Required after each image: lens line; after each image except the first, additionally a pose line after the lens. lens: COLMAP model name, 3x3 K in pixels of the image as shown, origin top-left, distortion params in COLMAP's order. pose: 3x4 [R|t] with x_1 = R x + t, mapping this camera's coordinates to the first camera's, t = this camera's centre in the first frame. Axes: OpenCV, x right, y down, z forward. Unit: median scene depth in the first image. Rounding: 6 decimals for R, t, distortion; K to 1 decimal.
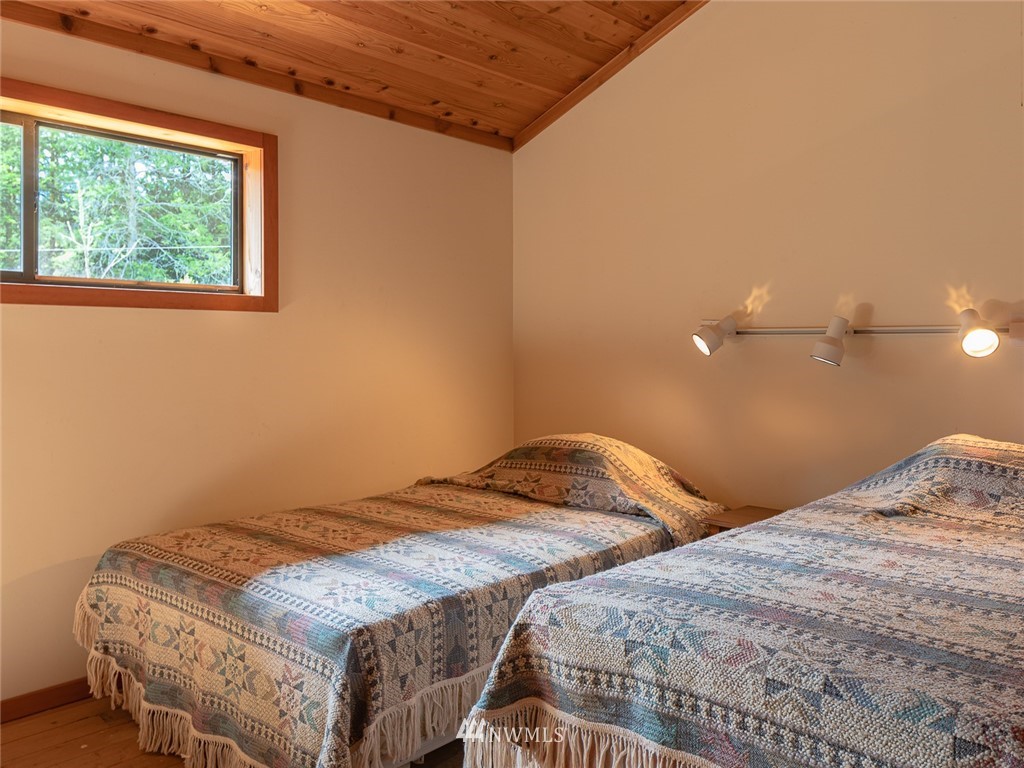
lens RADIAL K [[816.5, 0, 515.2], [0, 816.5, 352.6], [0, 0, 1]] dist [0.035435, -0.007143]
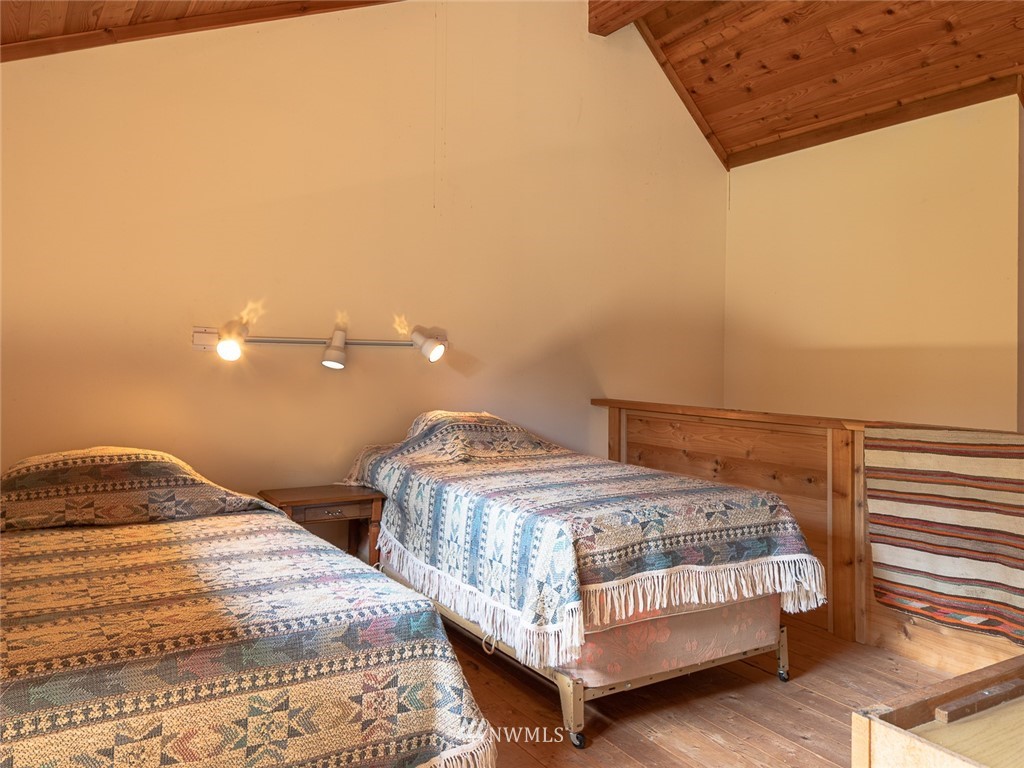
lens RADIAL K [[816.5, 0, 515.2], [0, 816.5, 352.6], [0, 0, 1]] dist [0.035435, -0.007143]
pose [[0.280763, 0.010493, 0.959720, -1.185824], [-0.005924, 0.999940, -0.009200, 0.000455], [-0.959759, -0.003102, 0.280808, 0.553355]]
